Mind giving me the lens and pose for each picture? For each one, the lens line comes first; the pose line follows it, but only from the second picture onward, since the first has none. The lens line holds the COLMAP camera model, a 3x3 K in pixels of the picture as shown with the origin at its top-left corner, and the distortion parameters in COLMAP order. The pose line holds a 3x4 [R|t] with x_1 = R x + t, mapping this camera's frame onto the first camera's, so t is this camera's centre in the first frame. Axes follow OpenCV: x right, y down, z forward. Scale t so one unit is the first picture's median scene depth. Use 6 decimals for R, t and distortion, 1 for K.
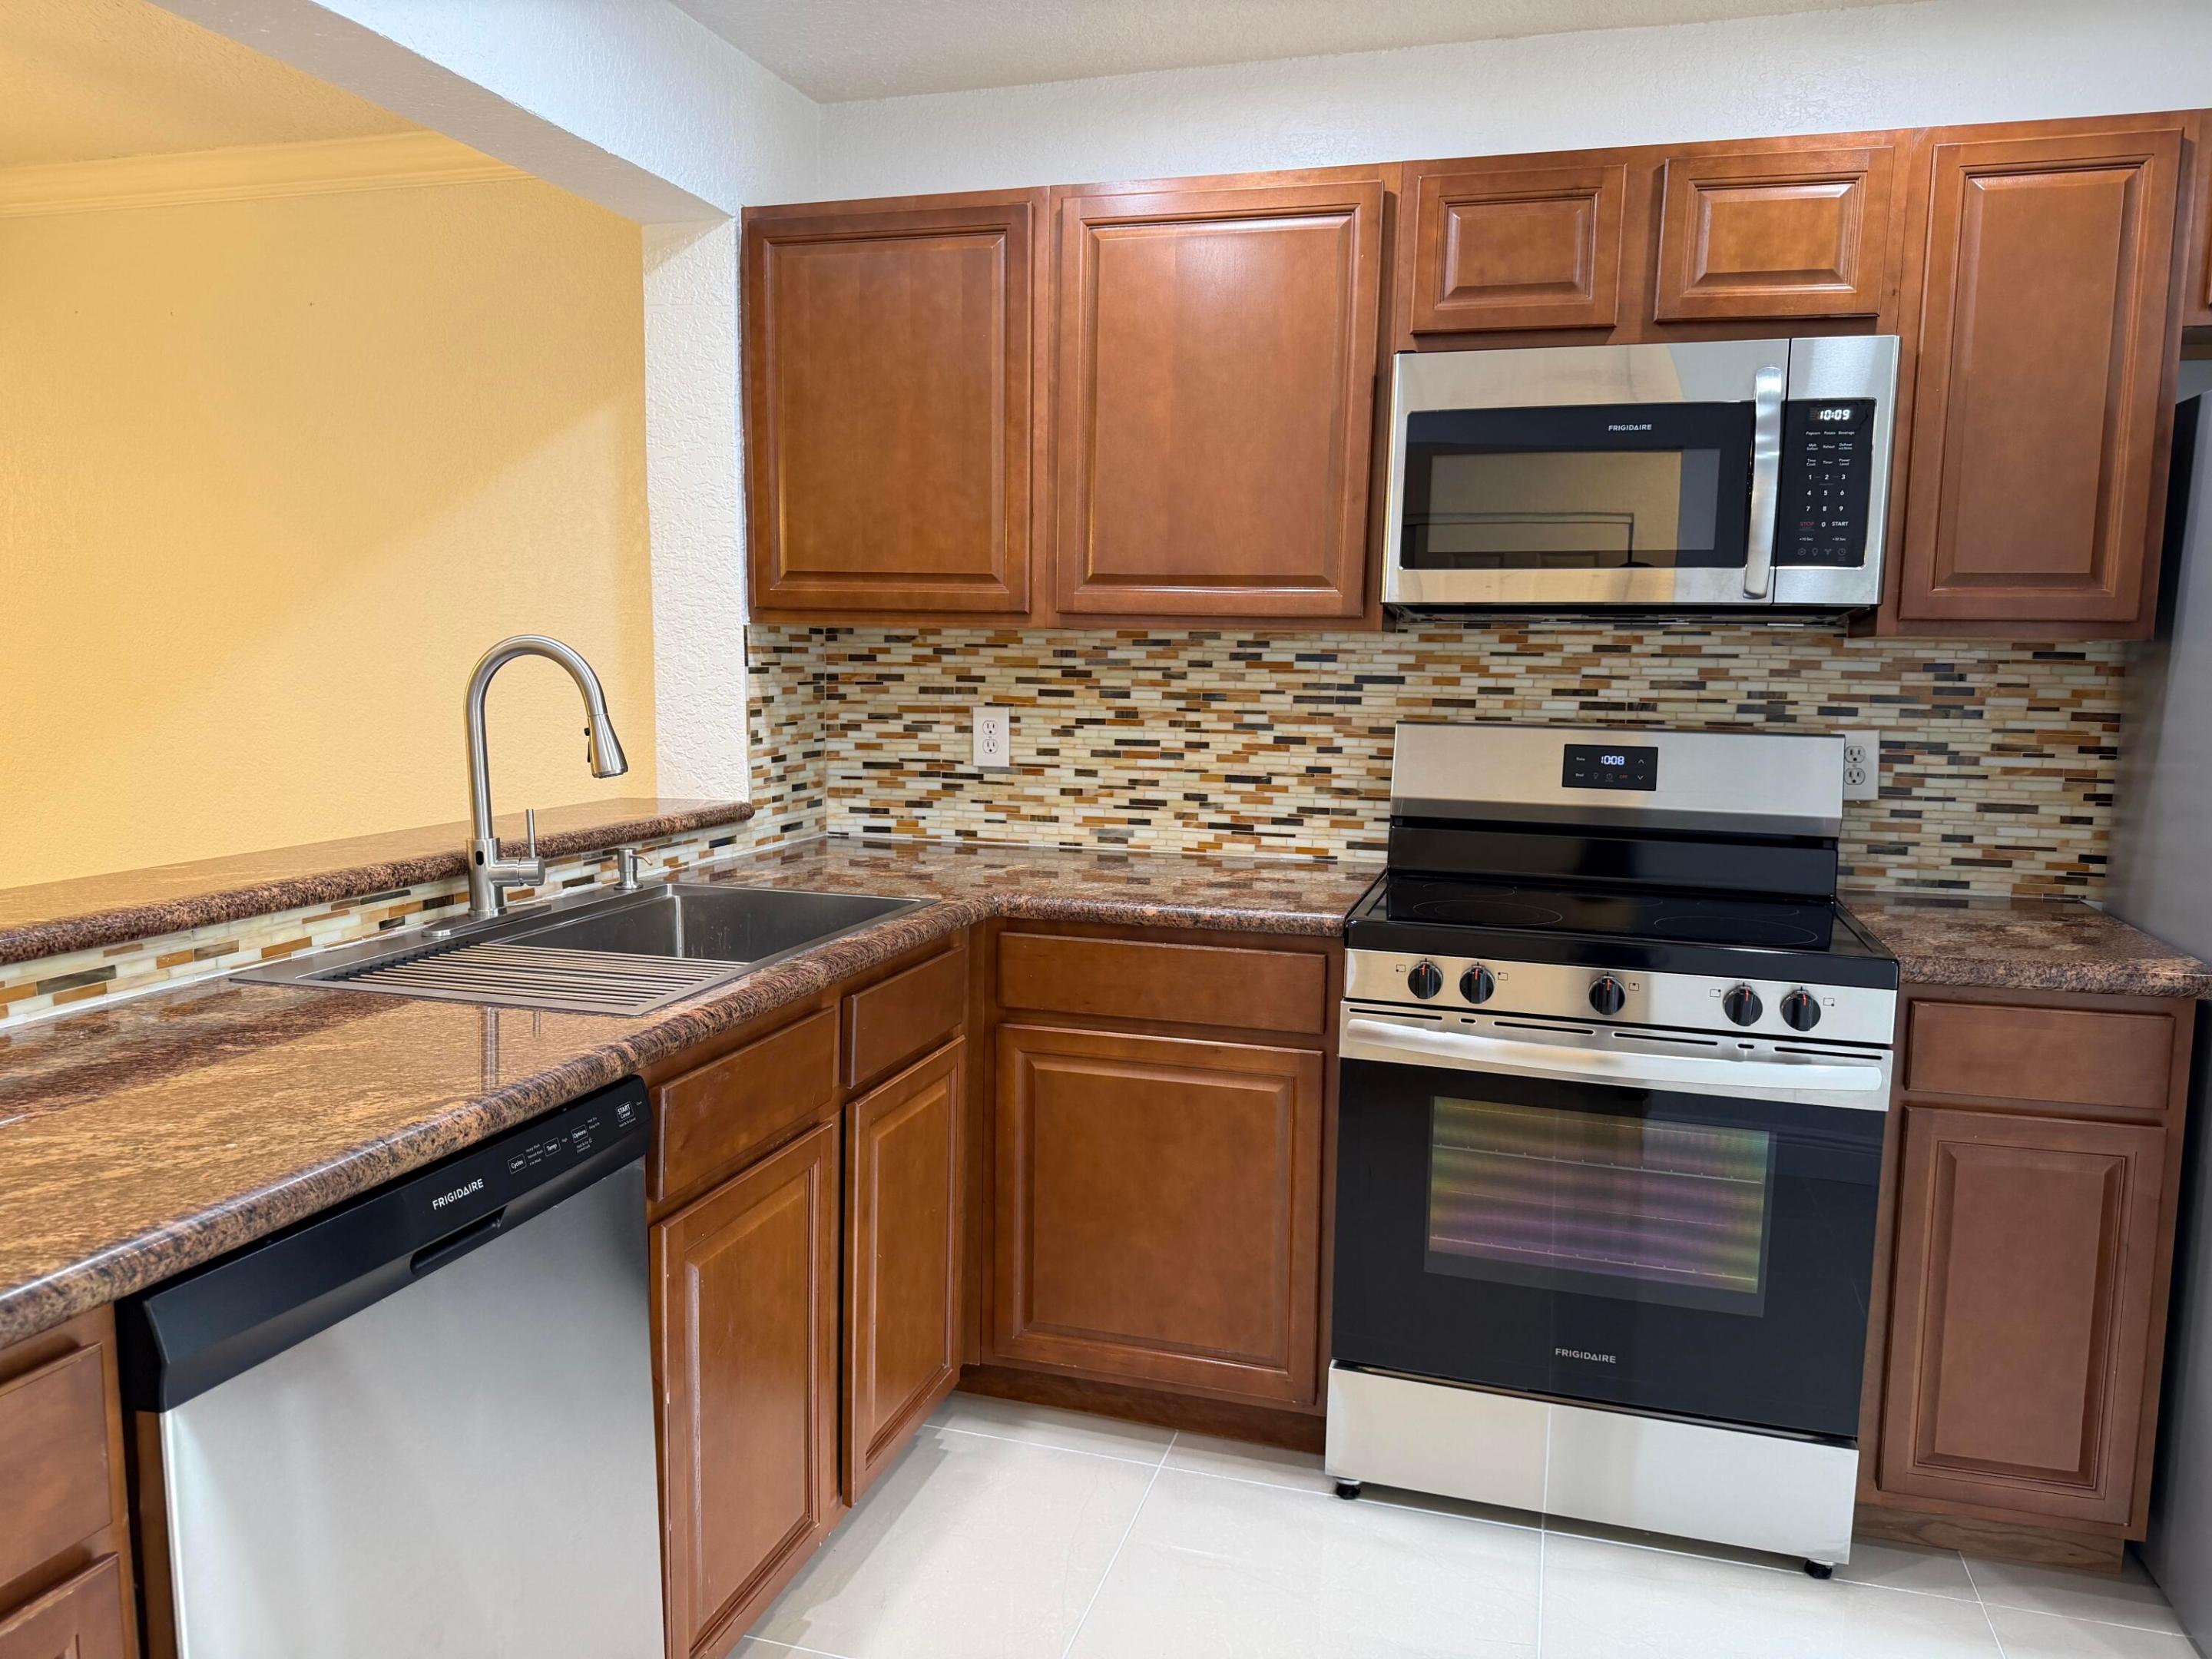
lens RADIAL K [[1558.0, 0, 1106.0], [0, 1558.0, 829.5], [0, 0, 1]] dist [0.090226, -0.110862]
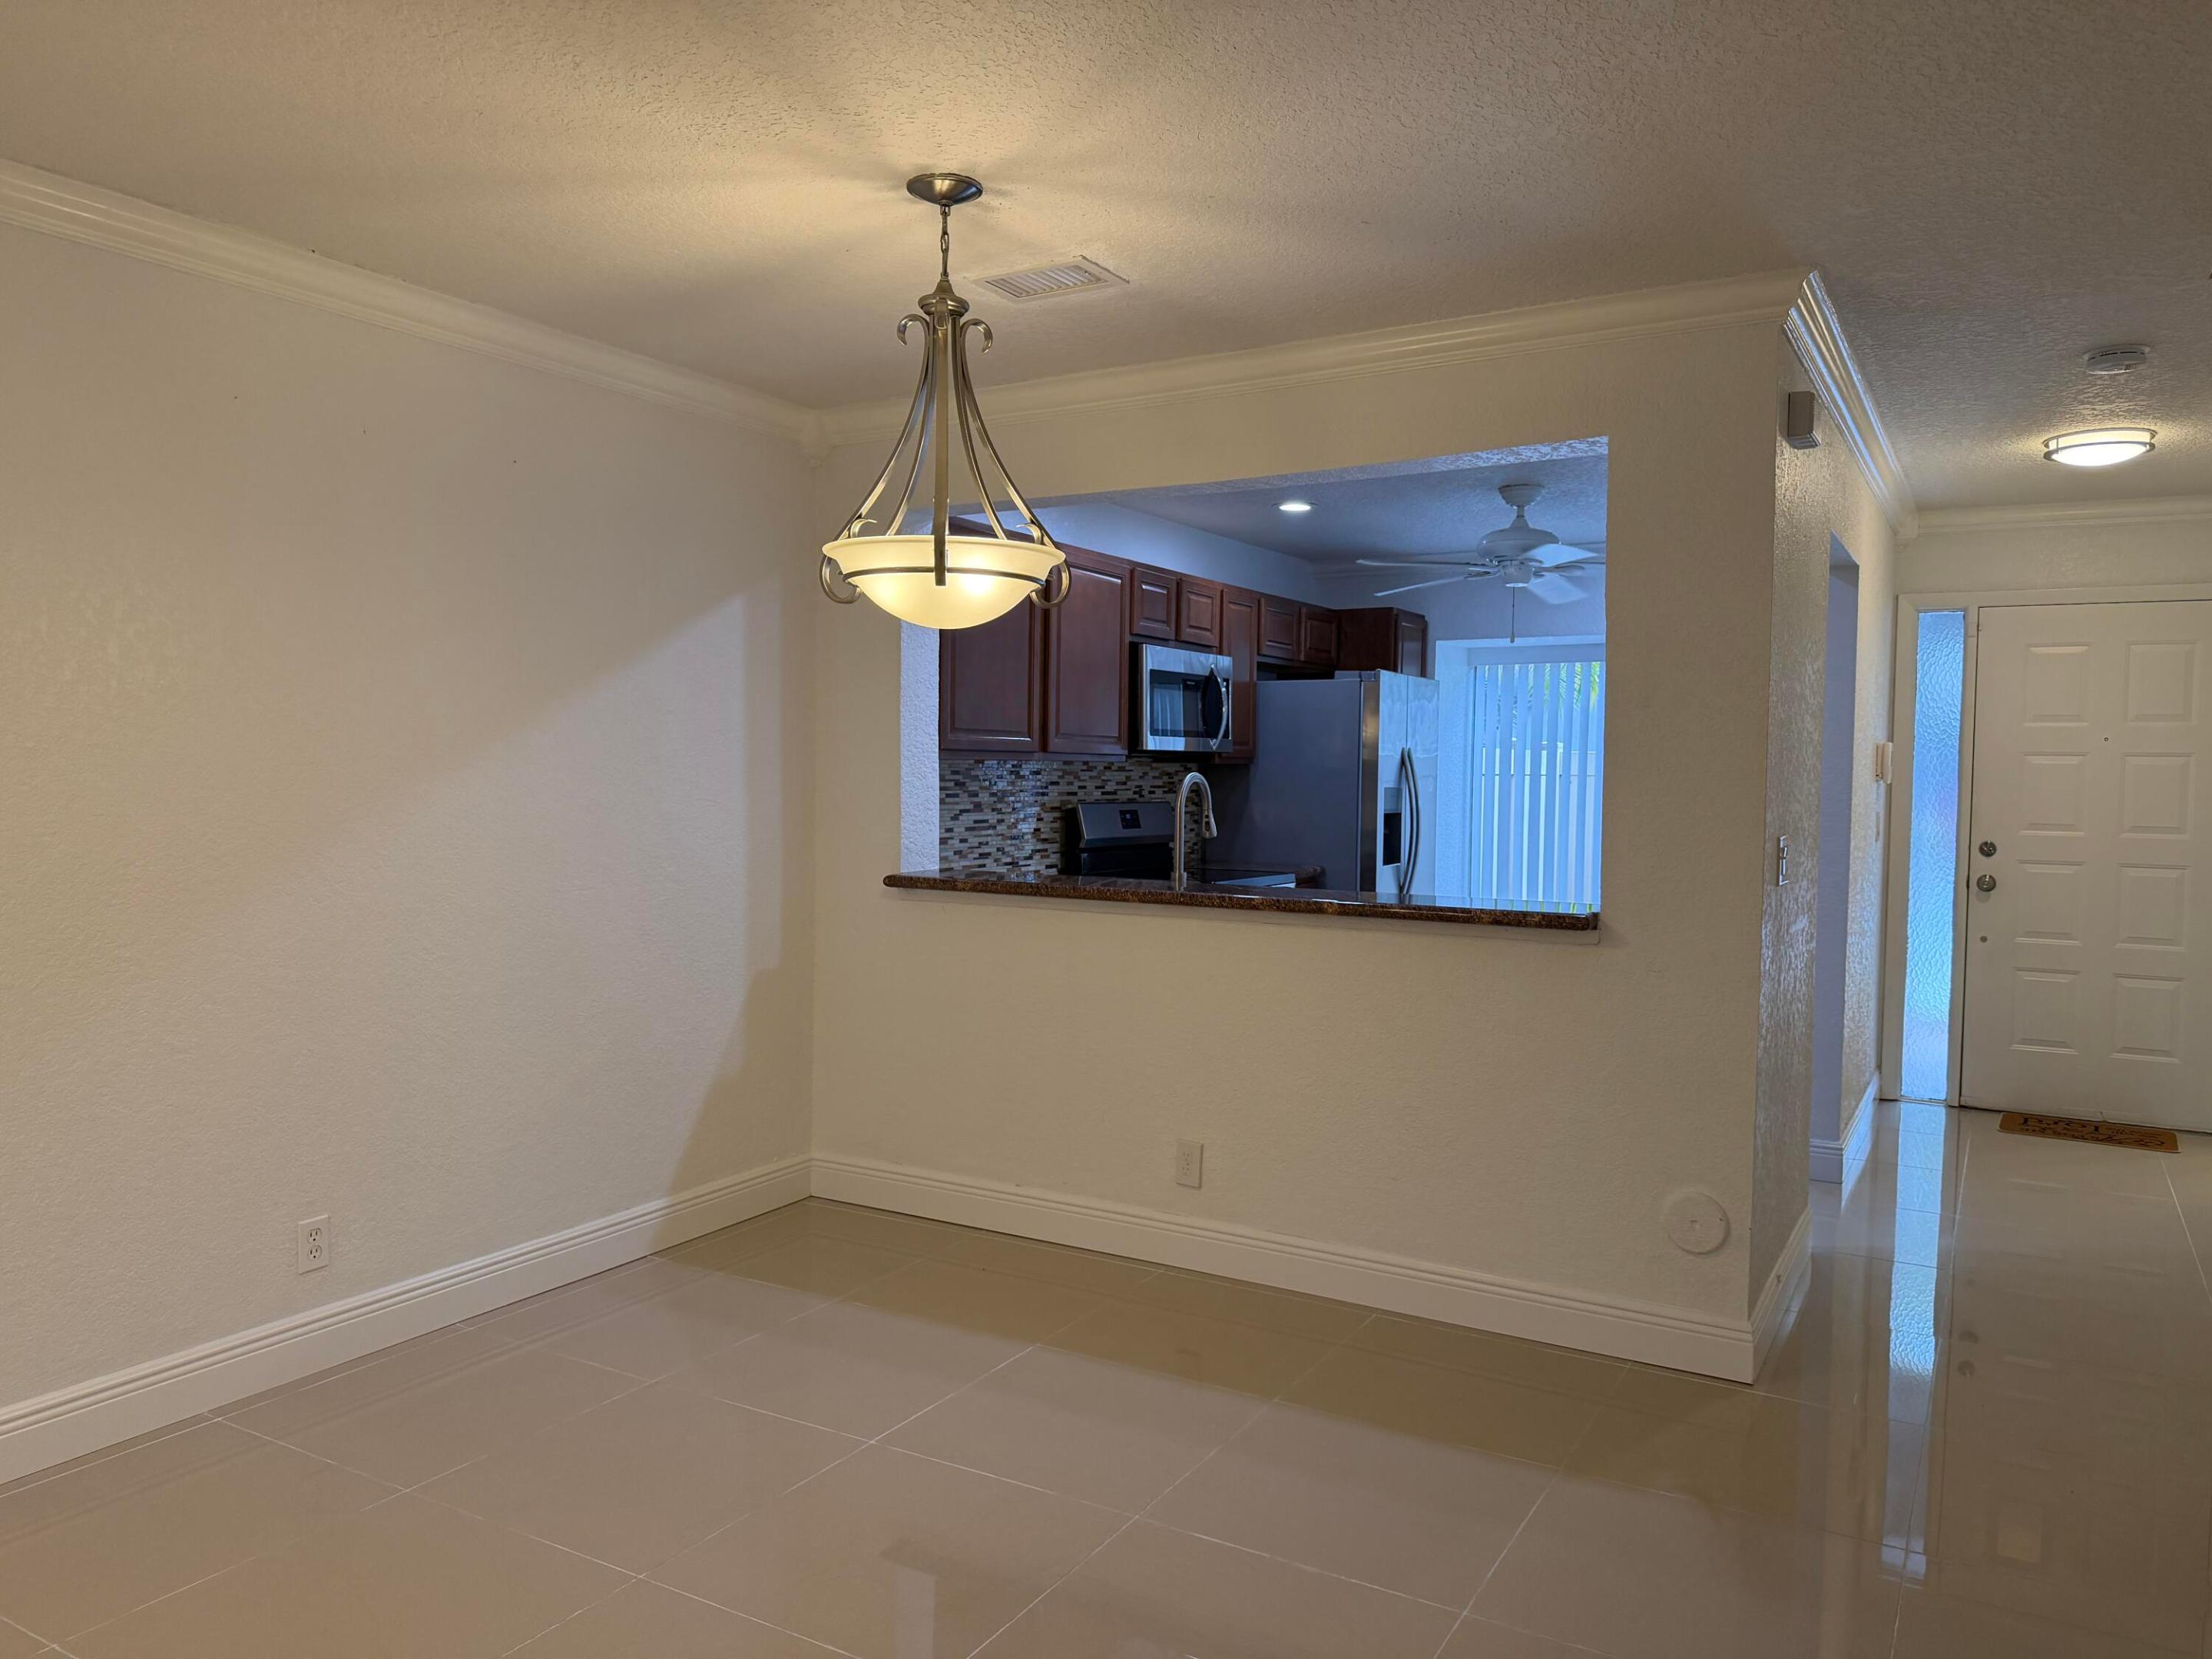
lens RADIAL K [[1558.0, 0, 1106.0], [0, 1558.0, 829.5], [0, 0, 1]] dist [0.090226, -0.110862]
pose [[0.243521, -0.052041, 0.968498, -1.962184], [0.104898, 0.994115, 0.027042, -0.093614], [-0.964206, 0.095008, 0.247547, 0.492014]]
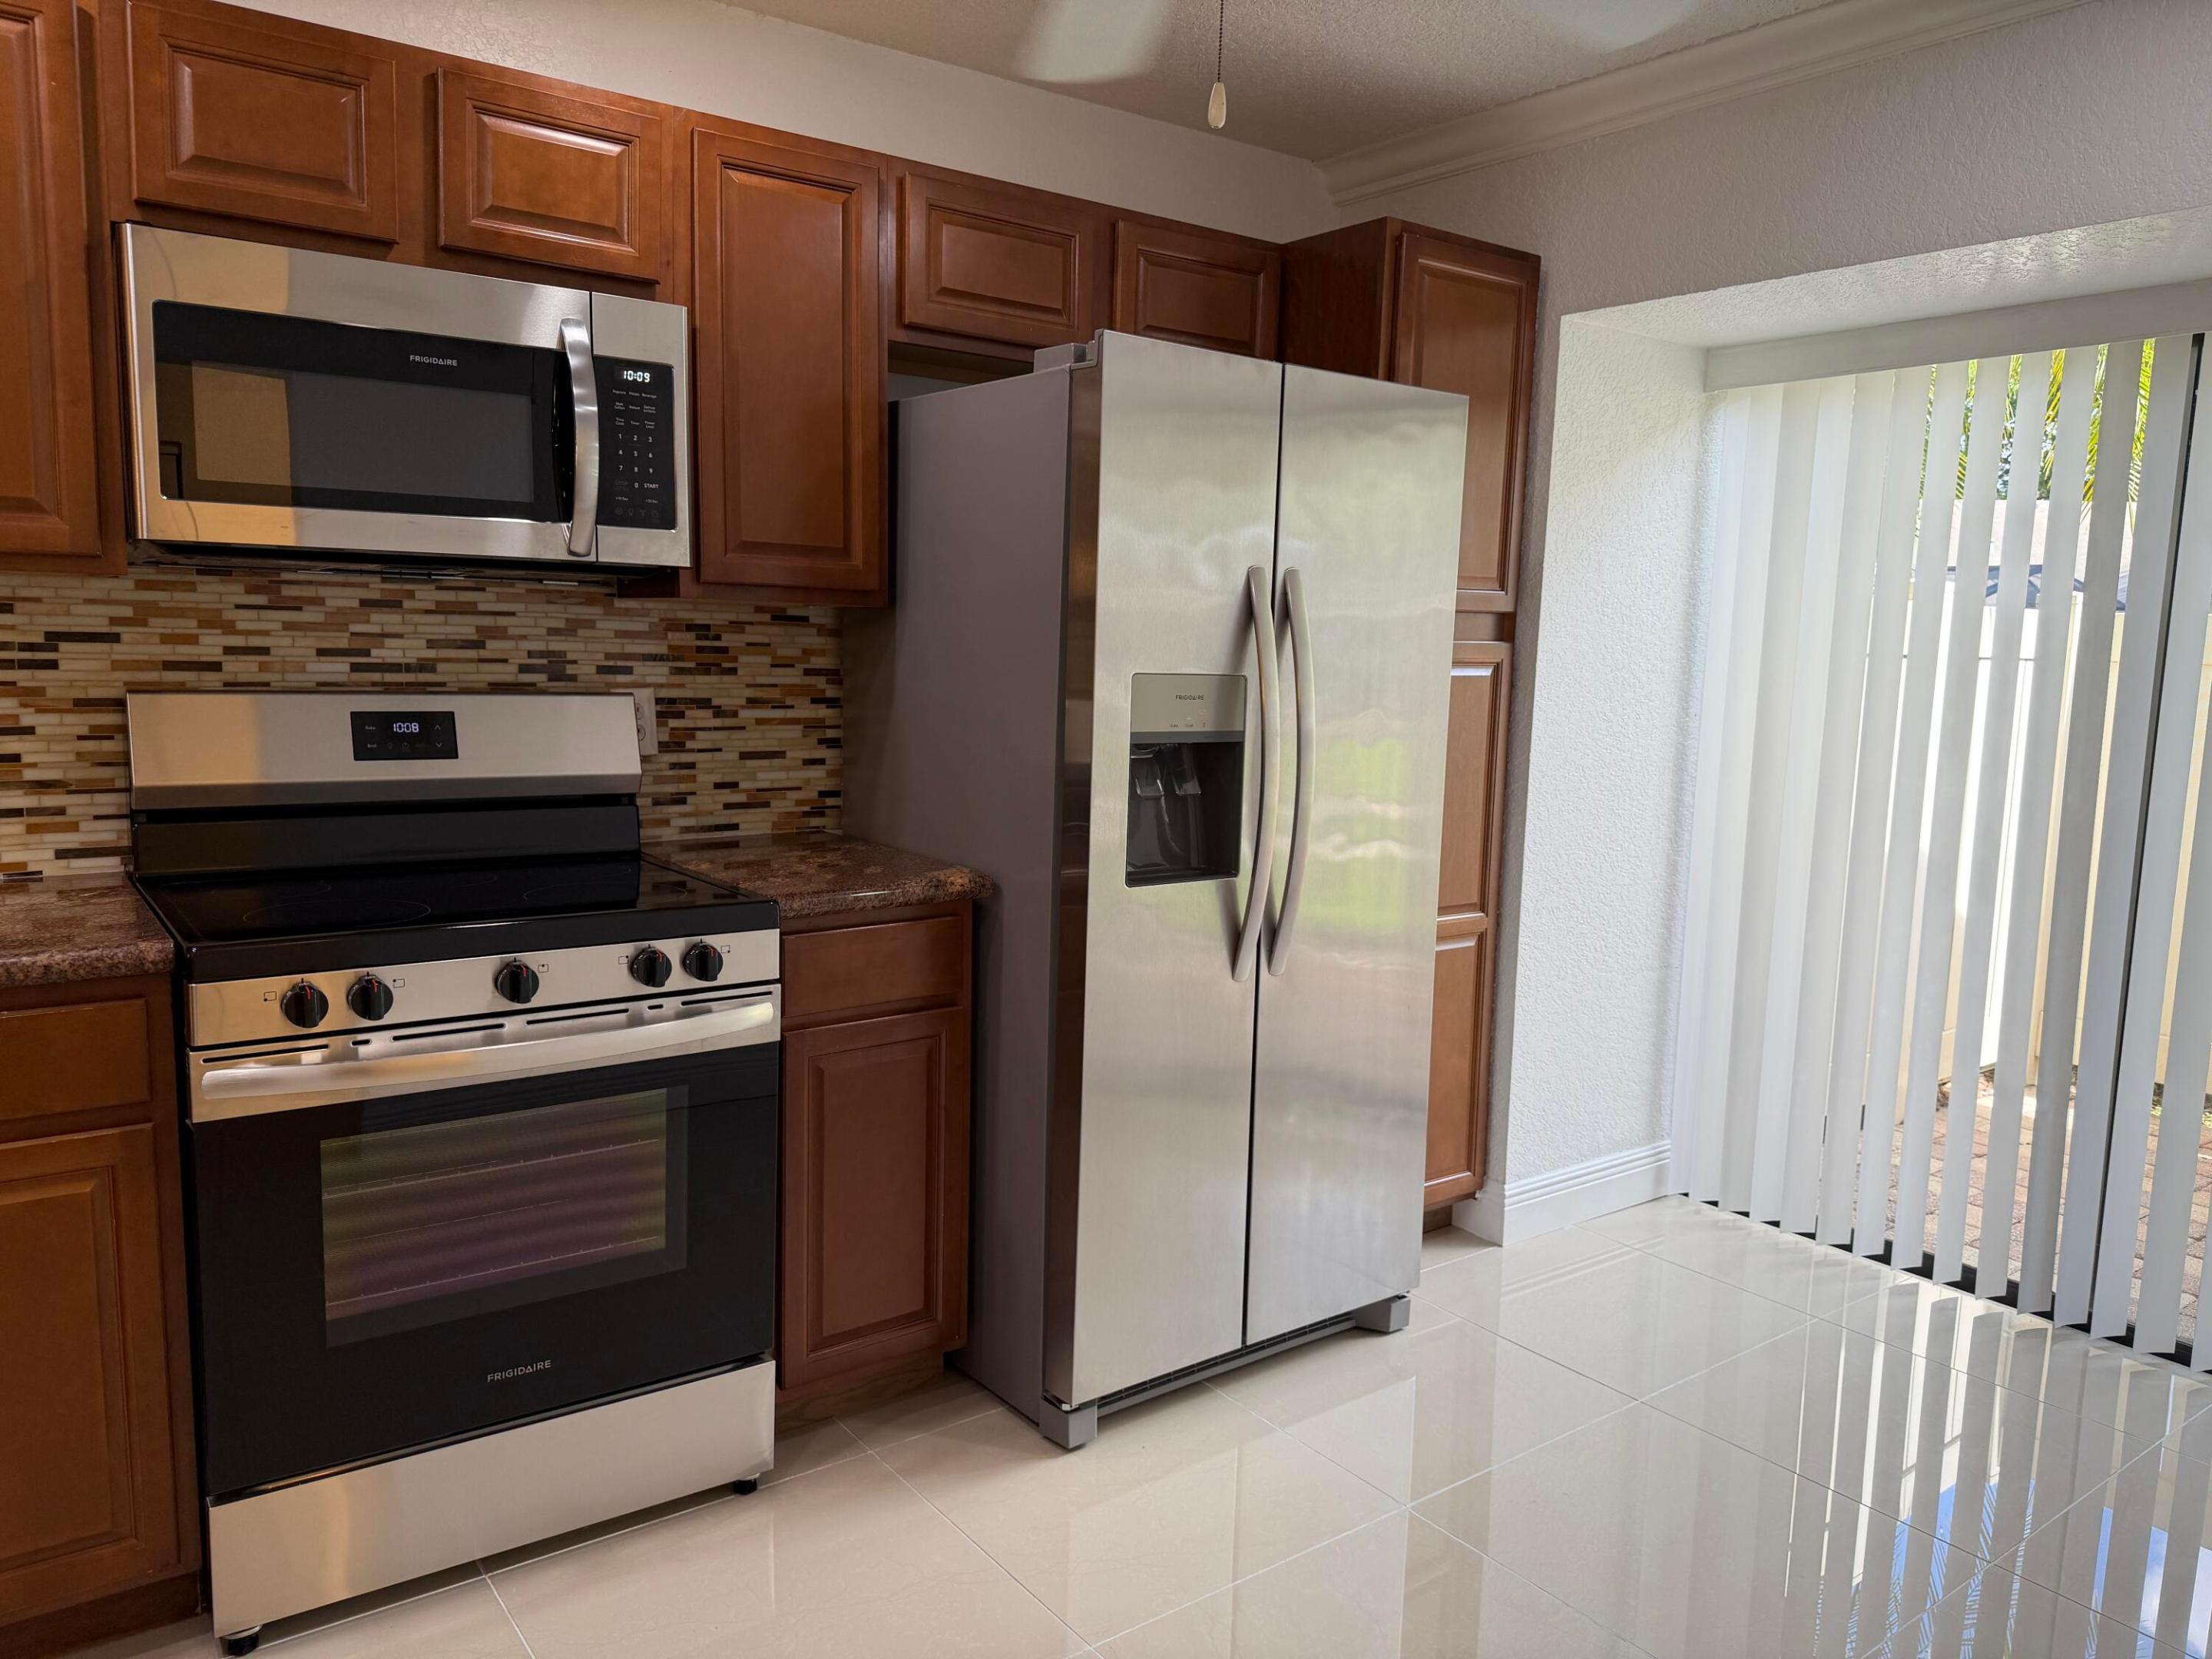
lens RADIAL K [[1563.4, 0, 1078.2], [0, 1563.4, 829.0], [0, 0, 1]] dist [0.073208, -0.110053]
pose [[0.605863, -0.098255, 0.789478, -0.172133], [0.077448, 0.994915, 0.064387, -0.015207], [-0.791790, 0.022134, 0.610392, 0.148332]]
